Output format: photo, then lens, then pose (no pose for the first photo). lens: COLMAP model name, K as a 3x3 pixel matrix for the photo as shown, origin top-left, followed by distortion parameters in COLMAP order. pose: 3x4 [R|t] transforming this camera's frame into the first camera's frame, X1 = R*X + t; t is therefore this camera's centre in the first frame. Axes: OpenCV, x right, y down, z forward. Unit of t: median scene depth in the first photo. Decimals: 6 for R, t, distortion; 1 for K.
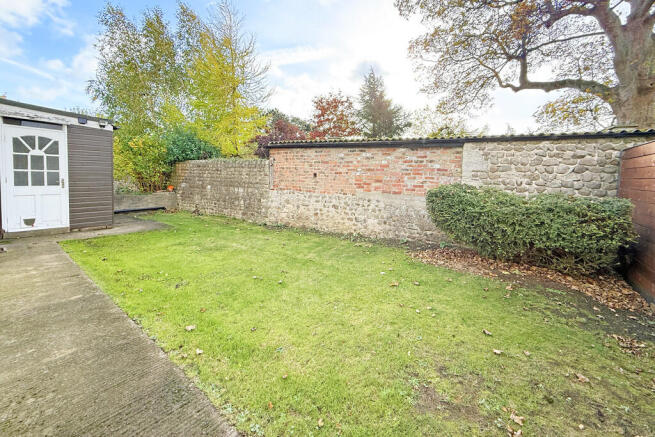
lens RADIAL K [[264.6, 0, 324.2], [0, 264.6, 215.5], [0, 0, 1]] dist [-0.001743, 0.000073]
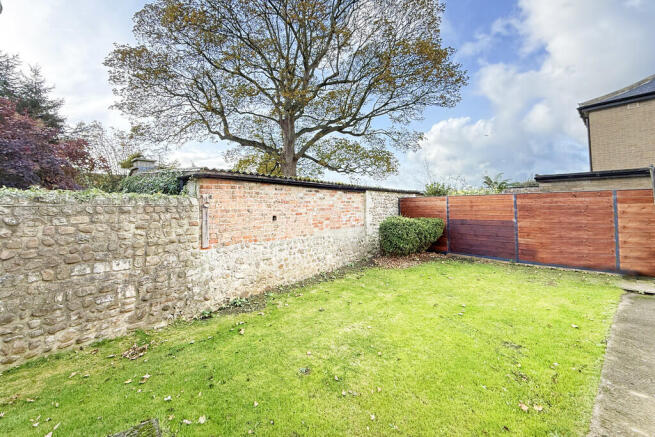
lens RADIAL K [[264.6, 0, 326.3], [0, 264.6, 215.3], [0, 0, 1]] dist [-0.001743, 0.000073]
pose [[0.207572, -0.059174, 0.976428, -0.772579], [0.167425, 0.985589, 0.024138, -0.154007], [-0.963786, 0.158469, 0.214488, 0.683166]]
